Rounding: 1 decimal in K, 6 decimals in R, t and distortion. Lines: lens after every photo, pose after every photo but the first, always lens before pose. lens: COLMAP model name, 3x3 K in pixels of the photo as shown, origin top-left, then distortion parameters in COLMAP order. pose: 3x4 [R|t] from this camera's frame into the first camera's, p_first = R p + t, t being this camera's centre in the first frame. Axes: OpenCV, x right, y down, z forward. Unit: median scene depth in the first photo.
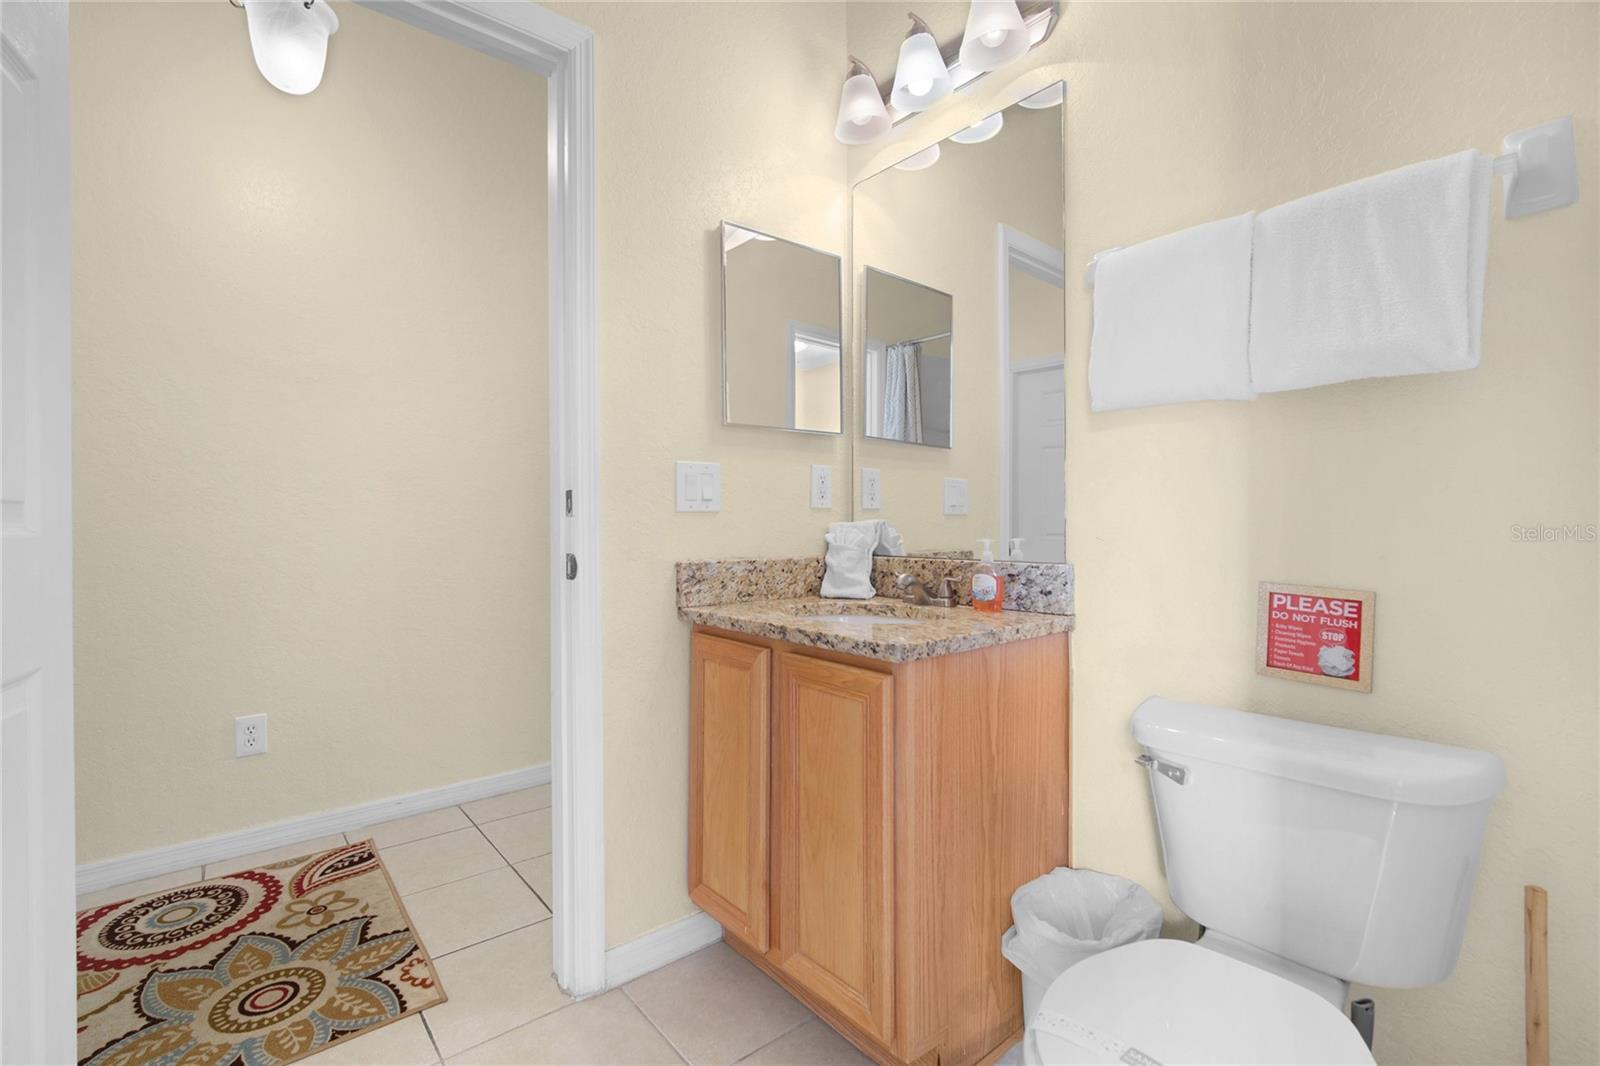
lens RADIAL K [[714.4, 0, 795.7], [0, 714.4, 541.2], [0, 0, 1]] dist [-0.011403, 0.001594]
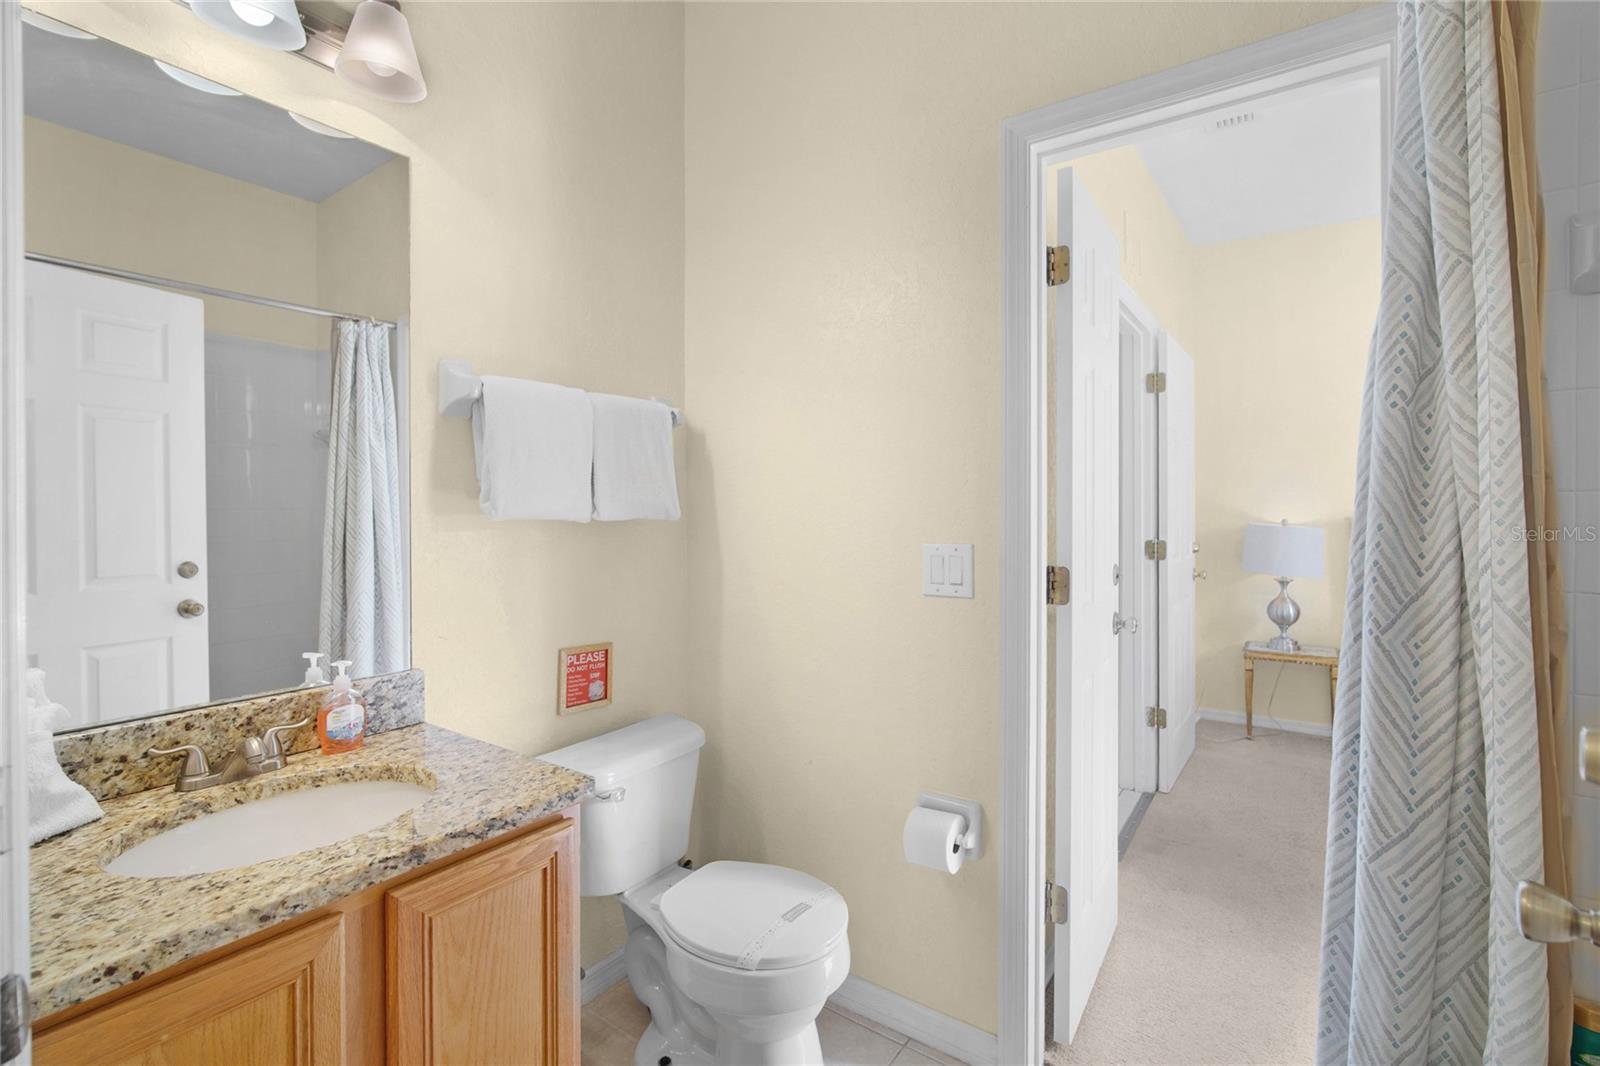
lens RADIAL K [[714.4, 0, 801.4], [0, 714.4, 521.6], [0, 0, 1]] dist [-0.011403, 0.001594]
pose [[-0.248741, -0.008177, 0.968536, -0.650778], [0.031148, 0.999380, 0.016436, -0.160570], [-0.968069, 0.034256, -0.248332, 0.701086]]
